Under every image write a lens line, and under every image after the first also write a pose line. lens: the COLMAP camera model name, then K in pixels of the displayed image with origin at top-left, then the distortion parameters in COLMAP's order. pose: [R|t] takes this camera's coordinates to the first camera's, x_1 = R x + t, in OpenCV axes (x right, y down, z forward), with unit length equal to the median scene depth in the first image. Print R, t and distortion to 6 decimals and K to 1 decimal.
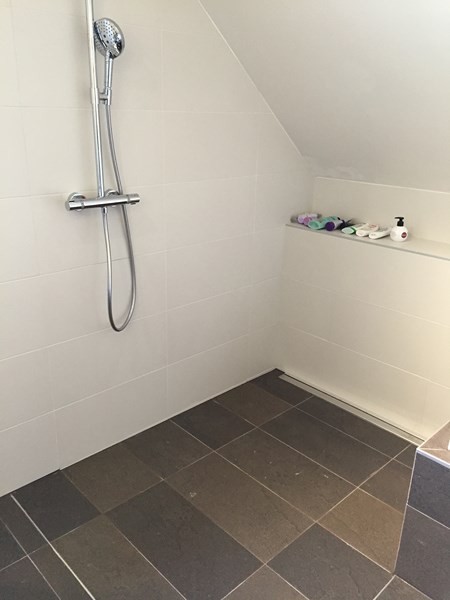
lens RADIAL K [[510.1, 0, 225.0], [0, 510.1, 300.0], [0, 0, 1]] dist [0.085108, -0.131002]
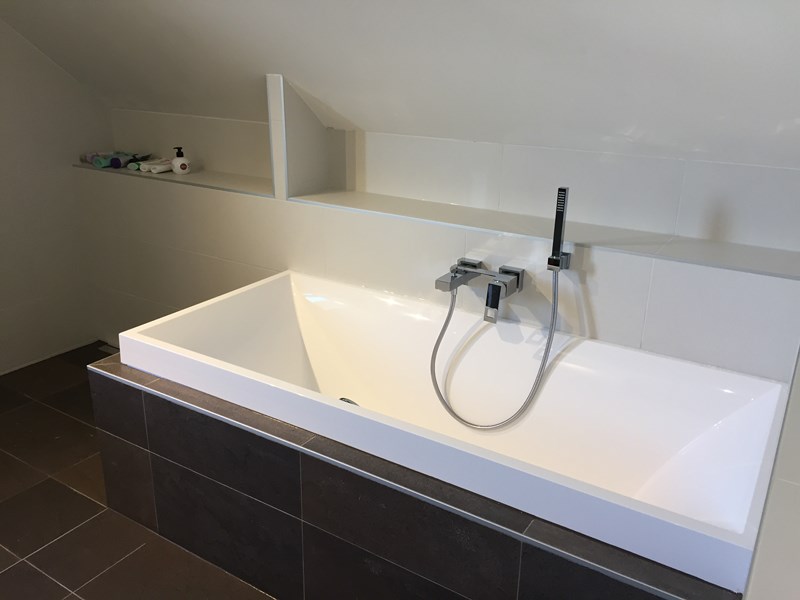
lens RADIAL K [[680.1, 0, 399.2], [0, 680.1, 295.4], [0, 0, 1]] dist [0.085108, -0.131002]
pose [[0.973716, -0.092463, 0.208151, 0.439323], [0.094754, 0.995500, -0.001042, 0.136410], [-0.207118, 0.020738, 0.978096, -0.258624]]
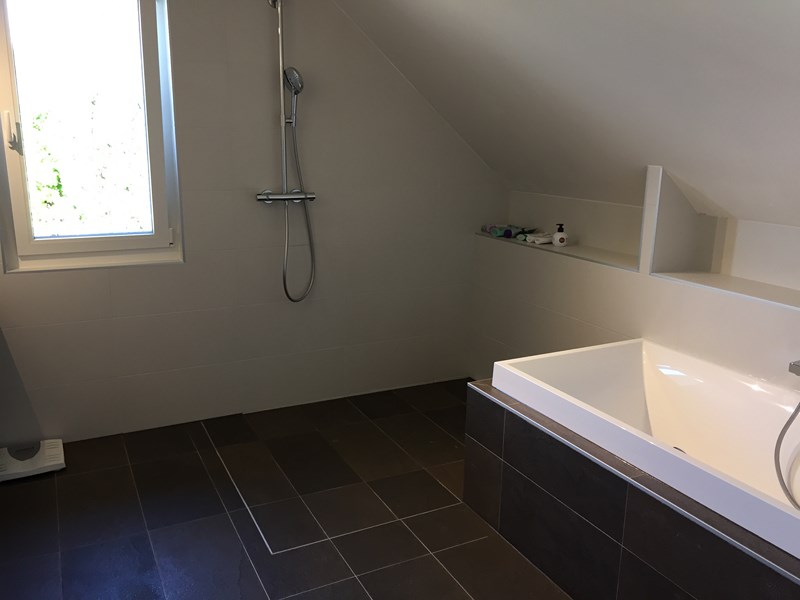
lens RADIAL K [[680.1, 0, 399.2], [0, 680.1, 295.4], [0, 0, 1]] dist [0.085108, -0.131002]
pose [[0.955430, 0.053677, -0.290296, 0.436785], [-0.092041, 0.988479, -0.120155, 0.187288], [0.280502, 0.141519, 0.949363, -0.423442]]
